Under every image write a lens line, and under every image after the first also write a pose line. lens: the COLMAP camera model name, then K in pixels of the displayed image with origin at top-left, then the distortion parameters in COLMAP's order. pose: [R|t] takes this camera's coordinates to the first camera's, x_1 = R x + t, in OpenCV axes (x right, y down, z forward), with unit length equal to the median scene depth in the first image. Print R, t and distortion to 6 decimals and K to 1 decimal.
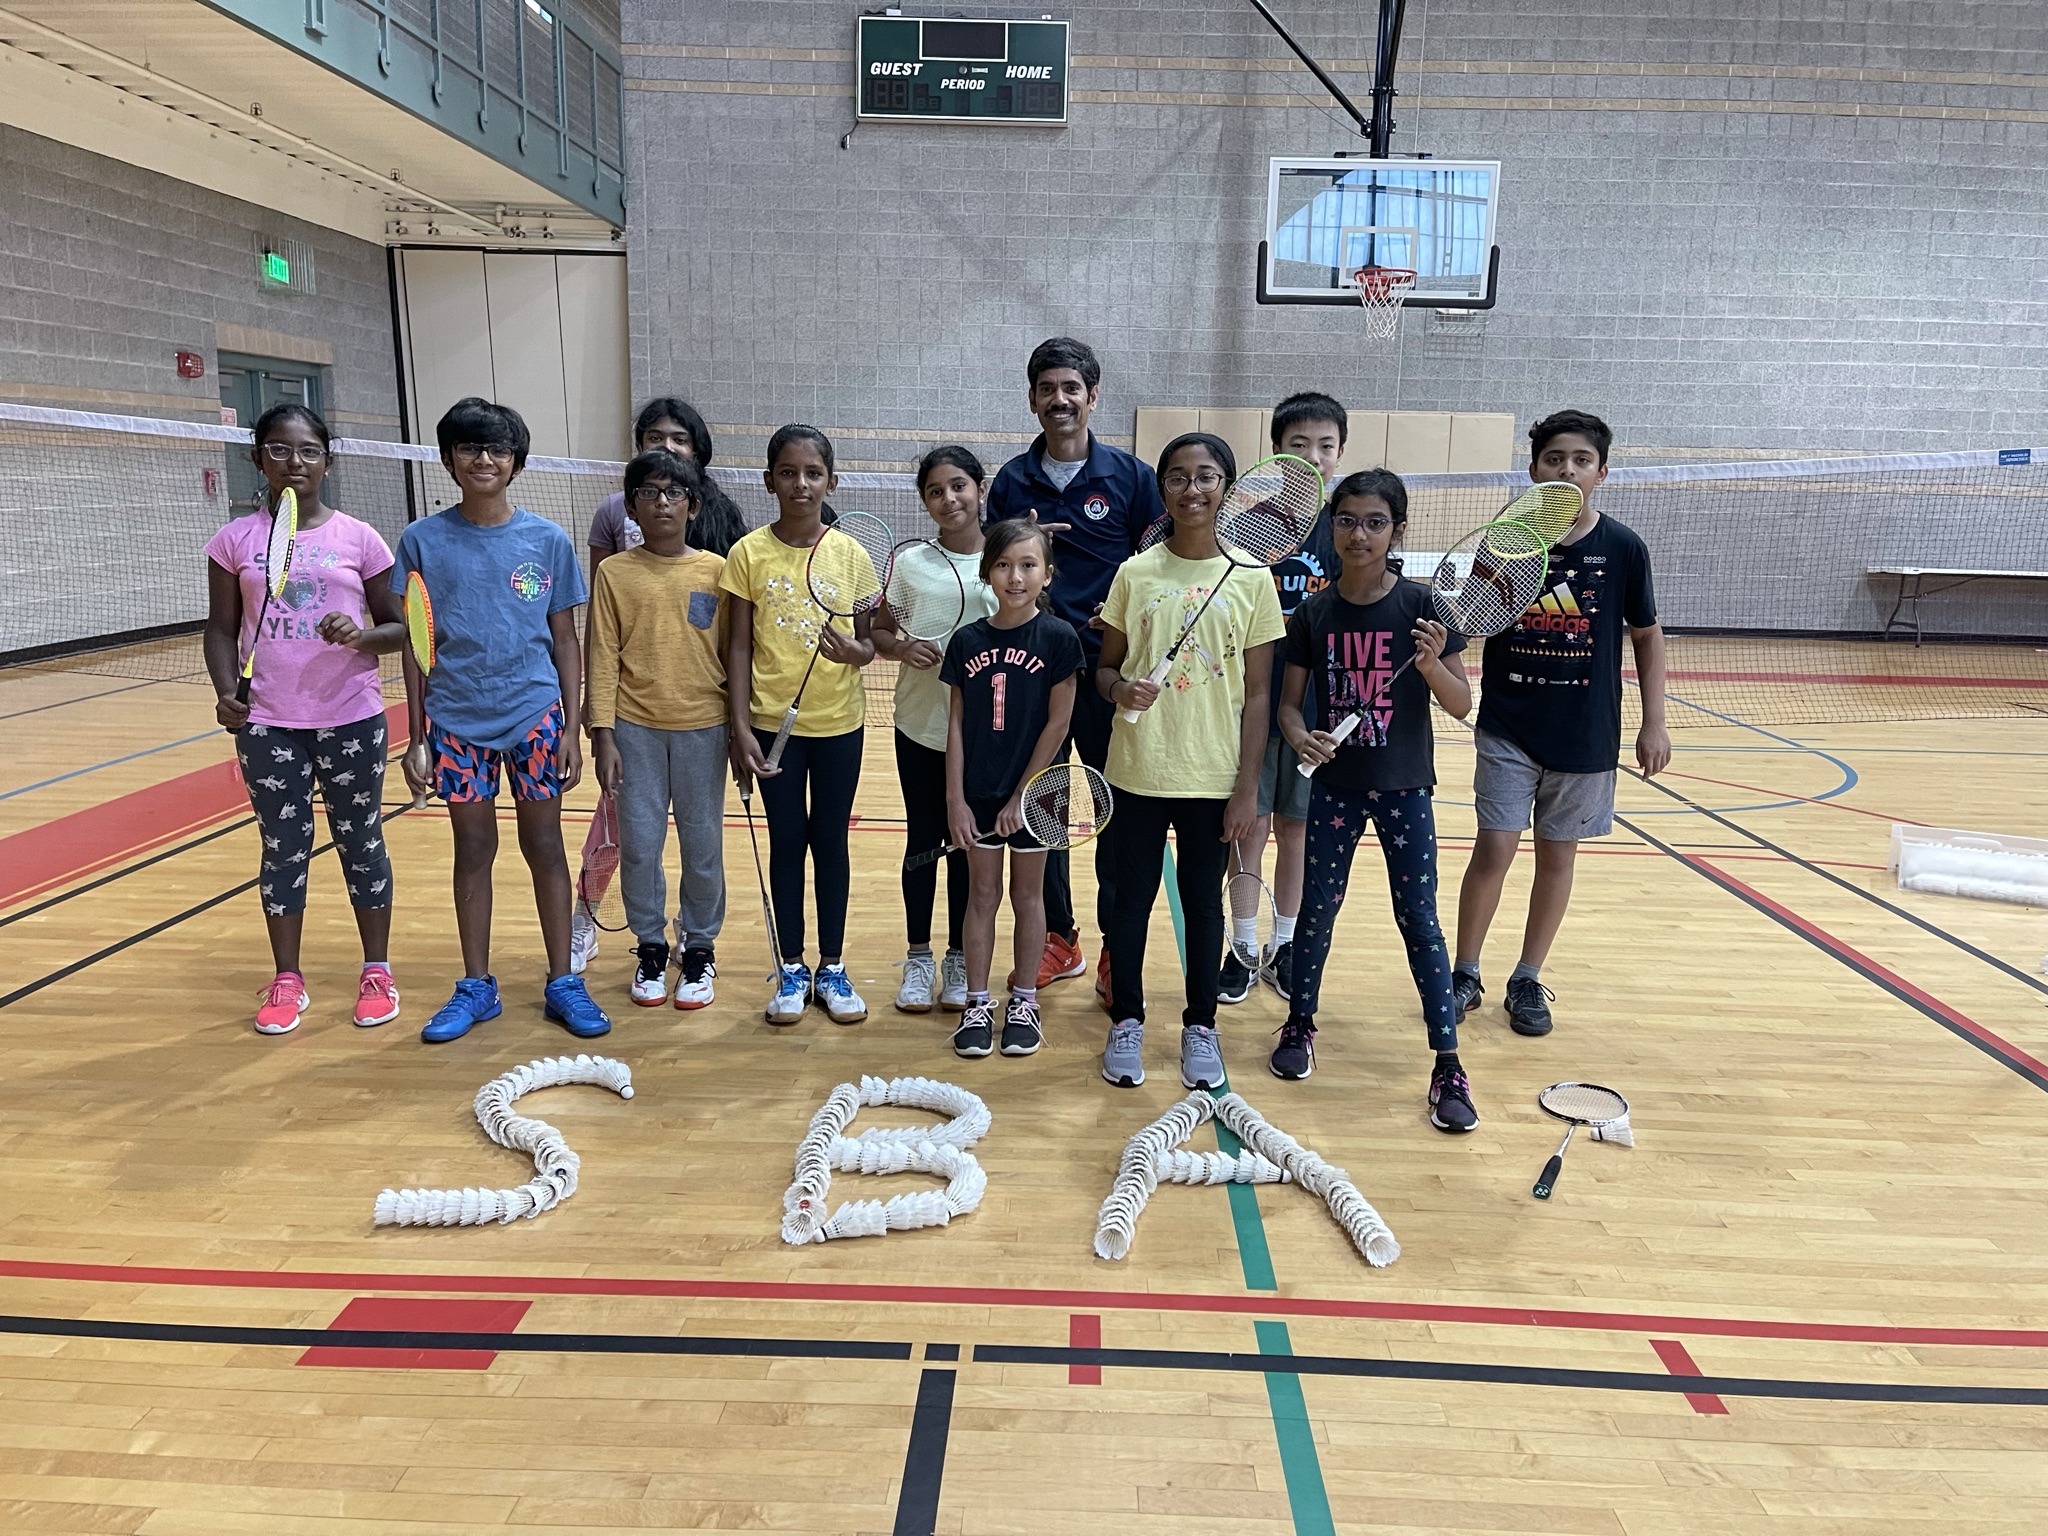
lens RADIAL K [[1549.7, 0, 1024.0], [0, 1549.7, 768.0], [0, 0, 1]] dist [0.080298, -0.098561]
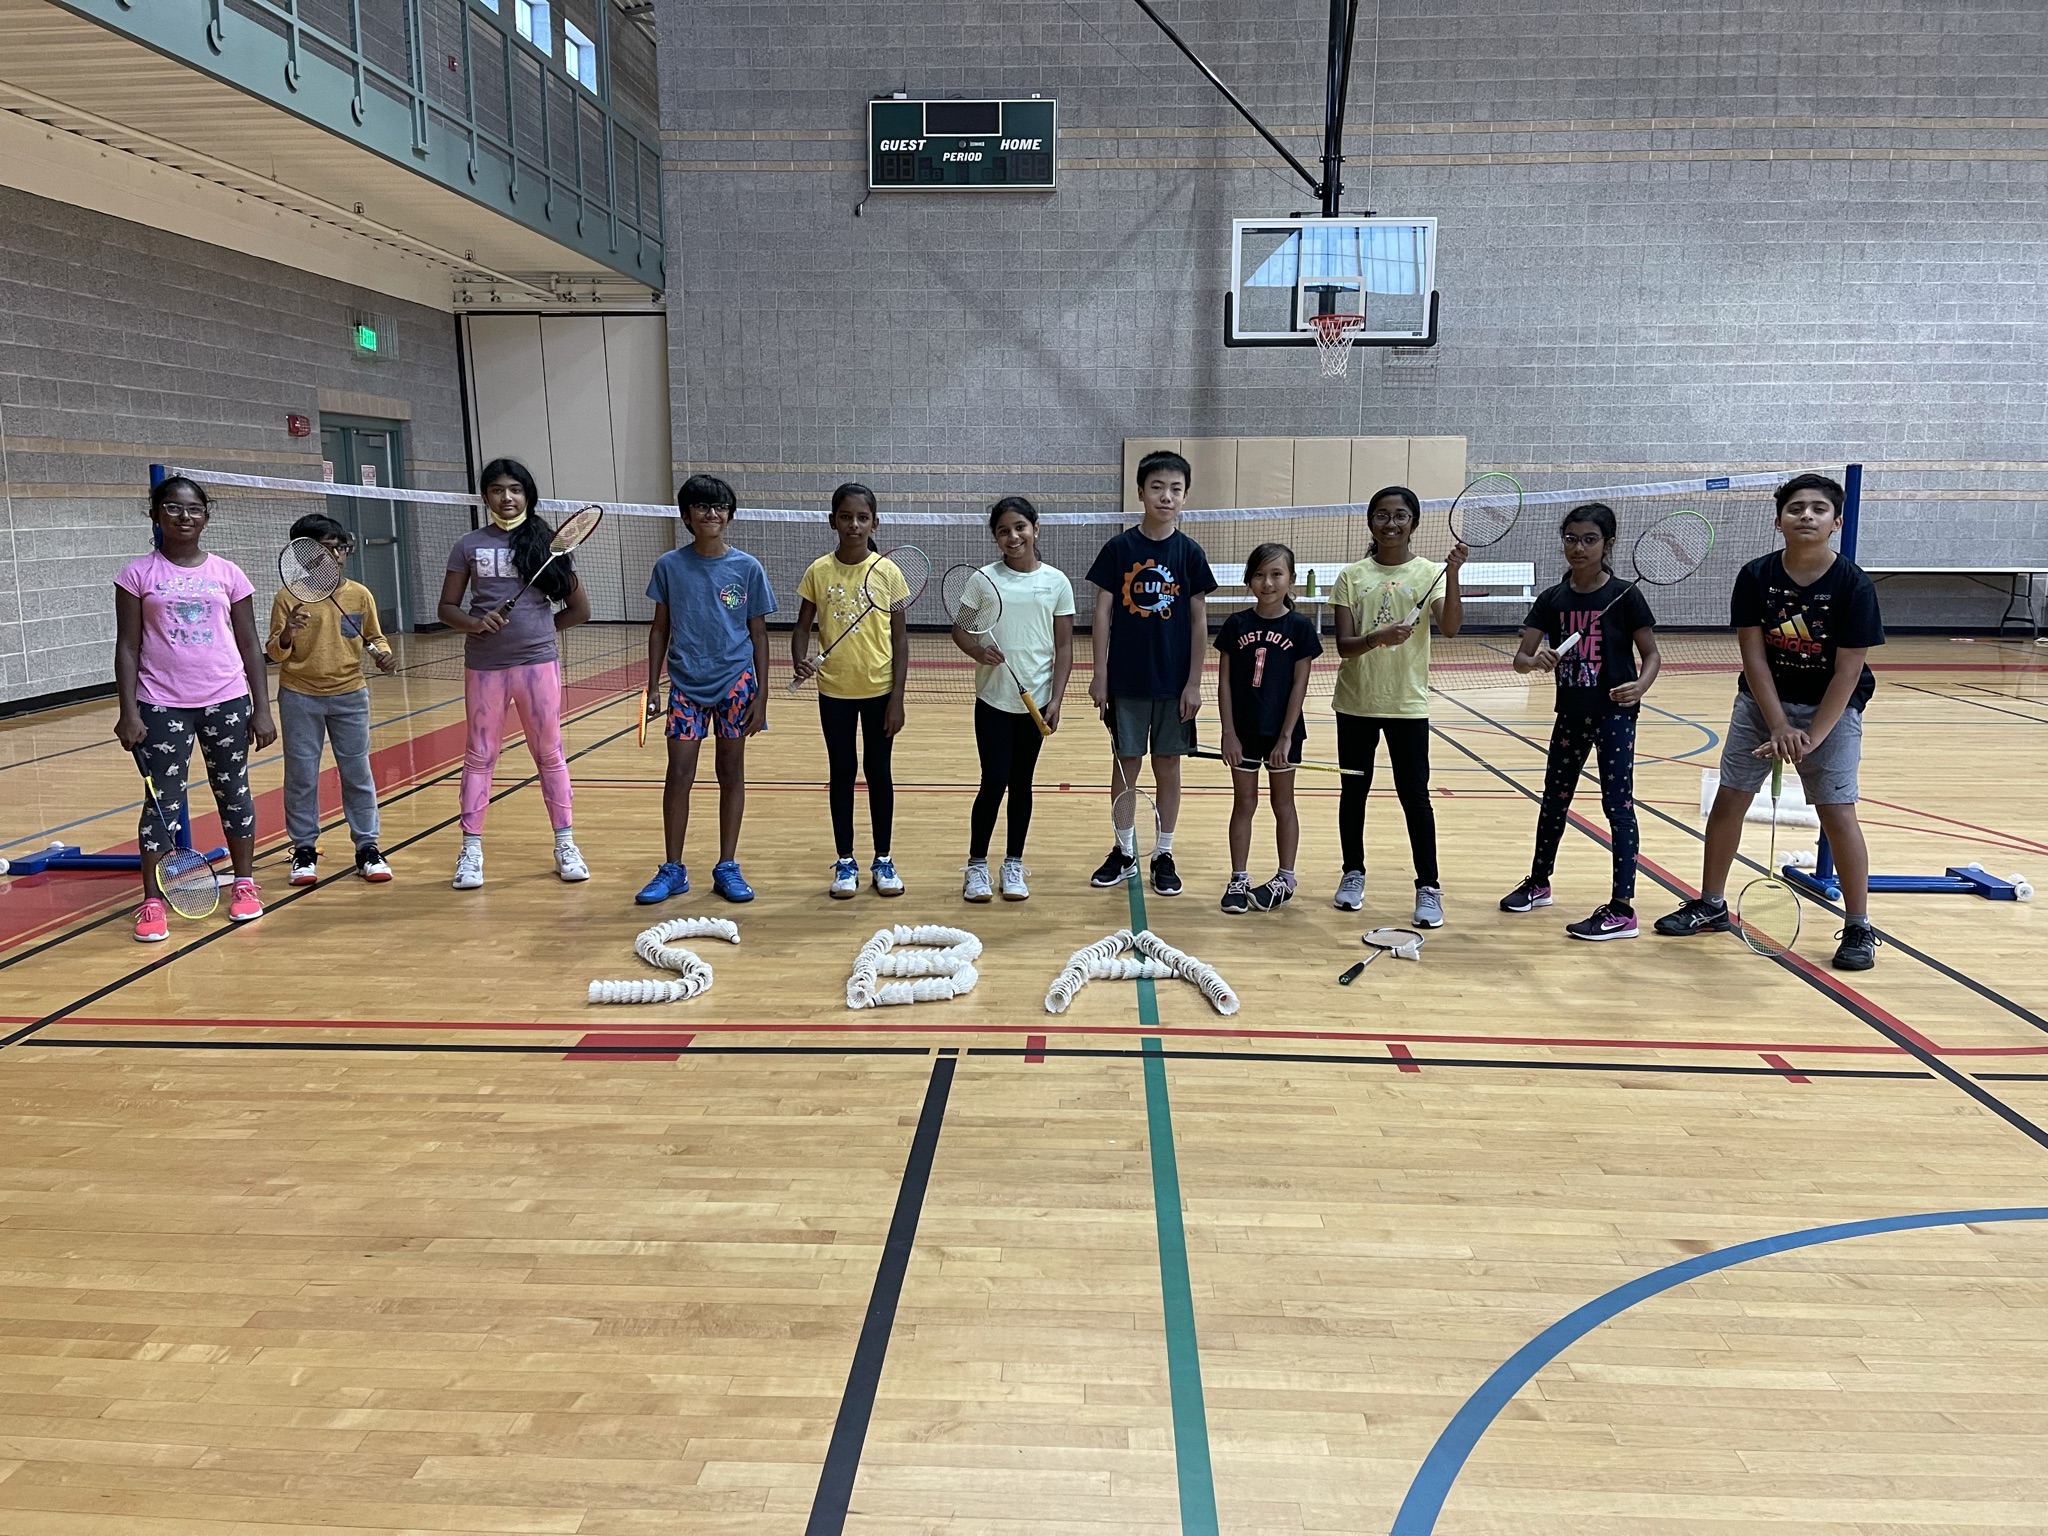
lens RADIAL K [[1570.1, 0, 1000.9], [0, 1570.1, 767.4], [0, 0, 1]] dist [0.078268, -0.089977]
pose [[0.999469, -0.019130, -0.026385, 0.010274], [0.018713, 0.999698, -0.015954, 0.020067], [0.026682, 0.015452, 0.999525, -0.129396]]
